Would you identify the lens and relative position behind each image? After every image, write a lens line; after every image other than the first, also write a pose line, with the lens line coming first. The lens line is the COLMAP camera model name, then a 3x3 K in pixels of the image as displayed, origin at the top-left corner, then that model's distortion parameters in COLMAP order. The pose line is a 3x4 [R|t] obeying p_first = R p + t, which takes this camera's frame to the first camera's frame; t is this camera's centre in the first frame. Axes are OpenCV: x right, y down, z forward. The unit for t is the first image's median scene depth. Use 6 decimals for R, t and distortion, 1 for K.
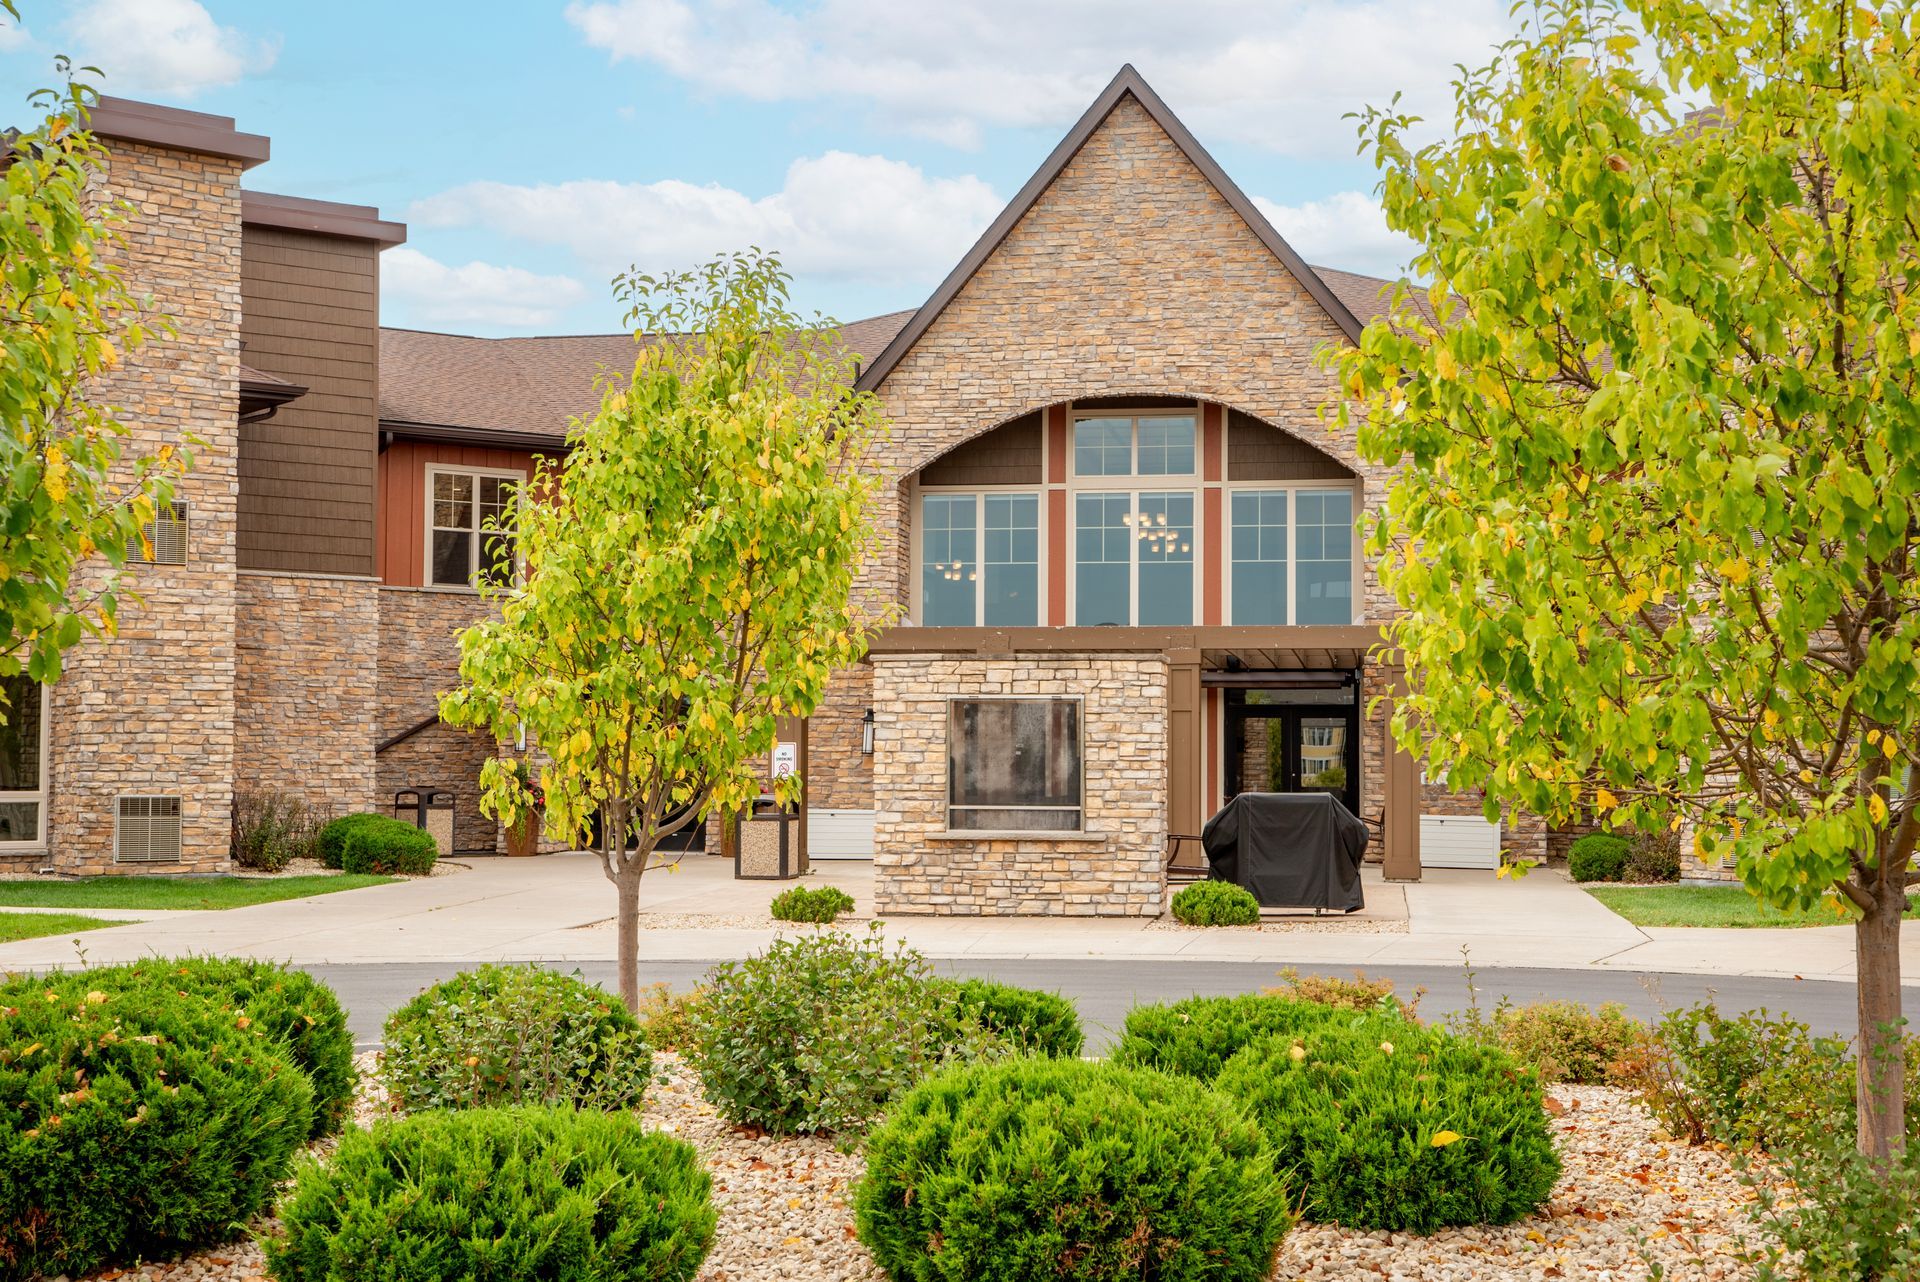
lens RADIAL K [[2571.5, 0, 959.3], [0, 2571.5, 643.9], [0, 0, 1]] dist [0.040279, 0.000000]
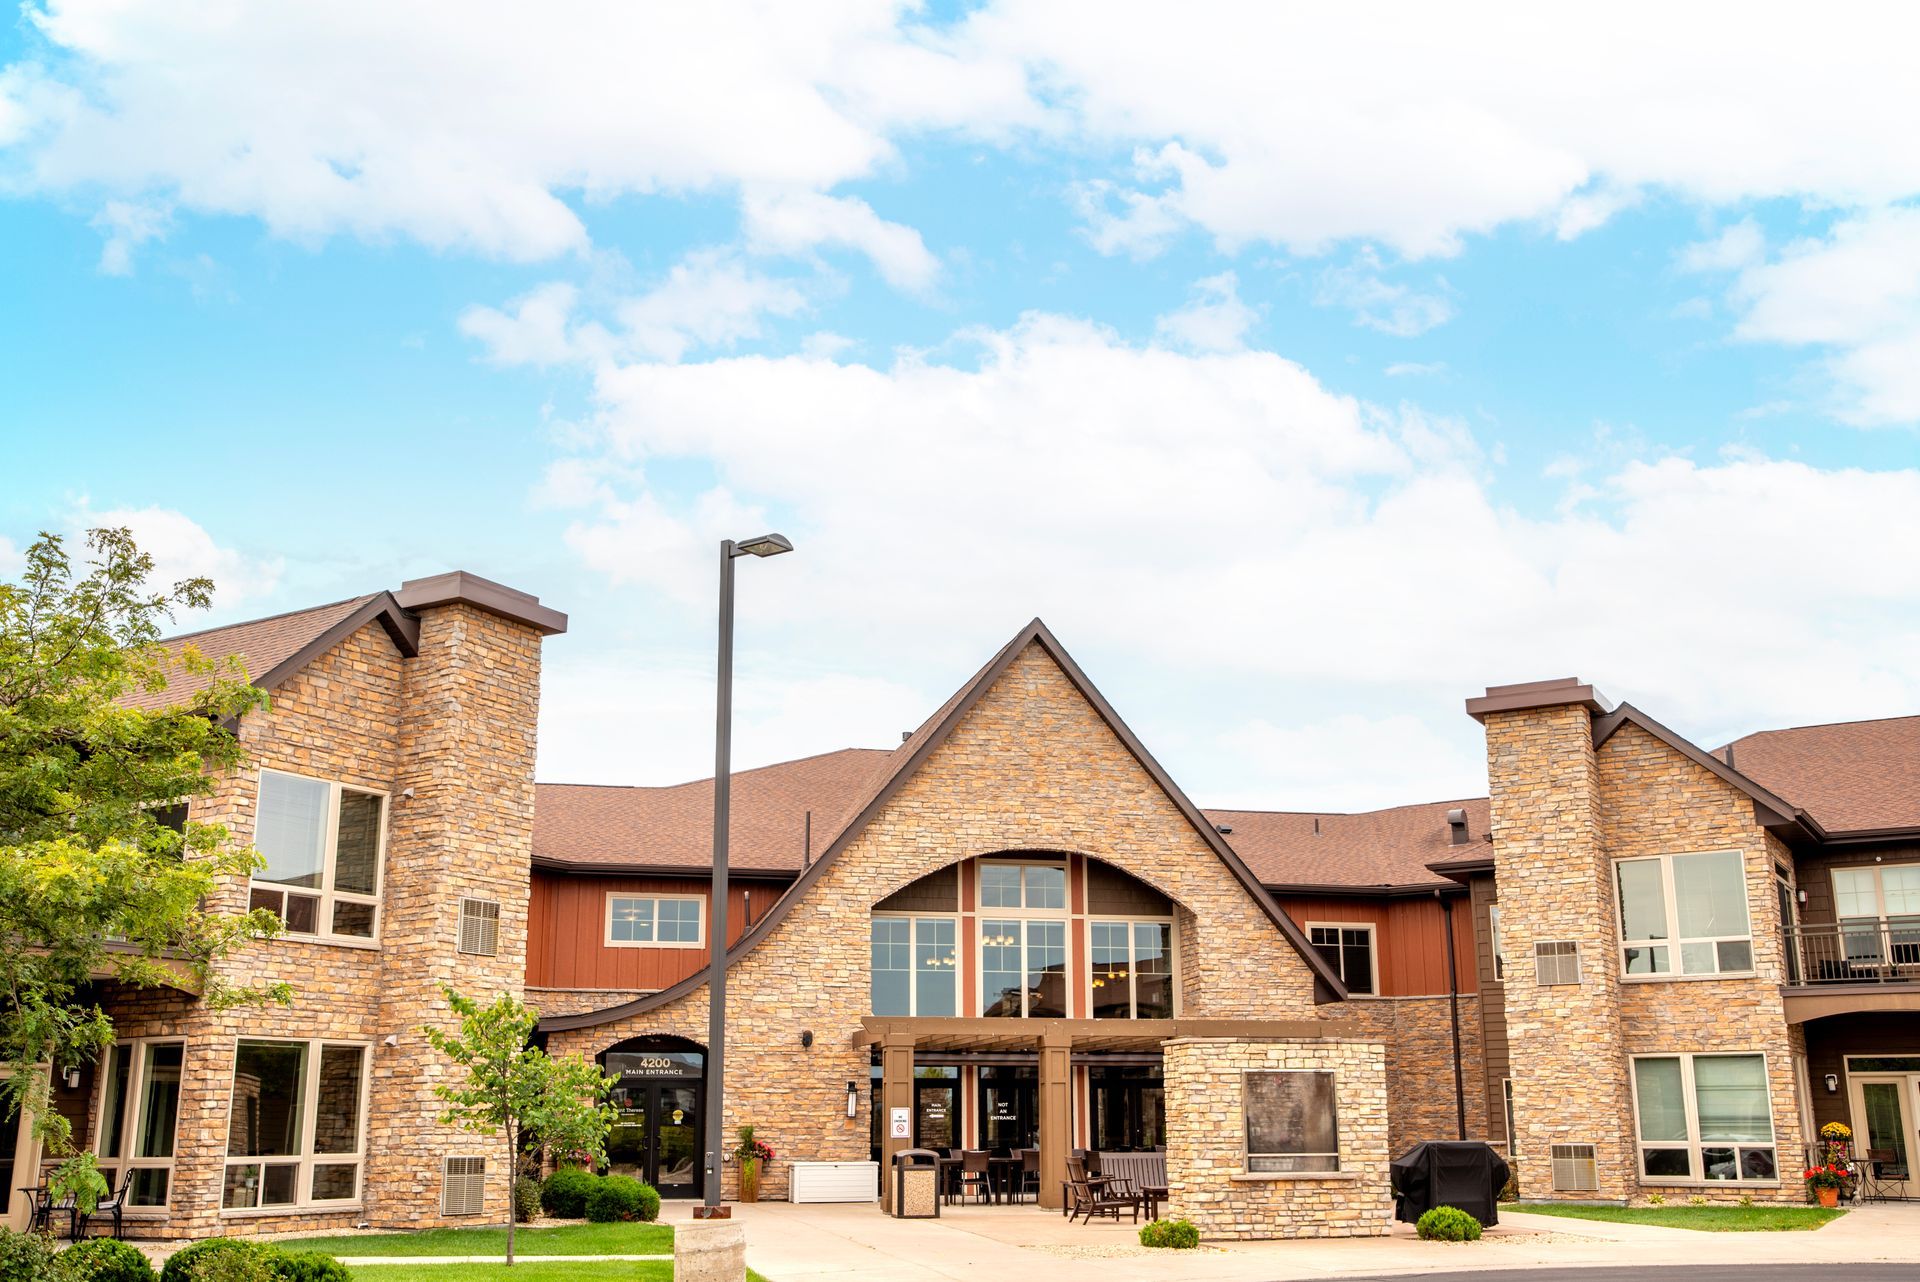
lens RADIAL K [[1845.7, 0, 961.0], [0, 1845.7, 639.0], [0, 0, 1]] dist [-0.006091, 0.000000]
pose [[0.924495, 0.089671, 0.370498, -0.516764], [-0.009271, 0.976940, -0.213312, 0.007335], [-0.381083, 0.193771, 0.904007, 0.138791]]
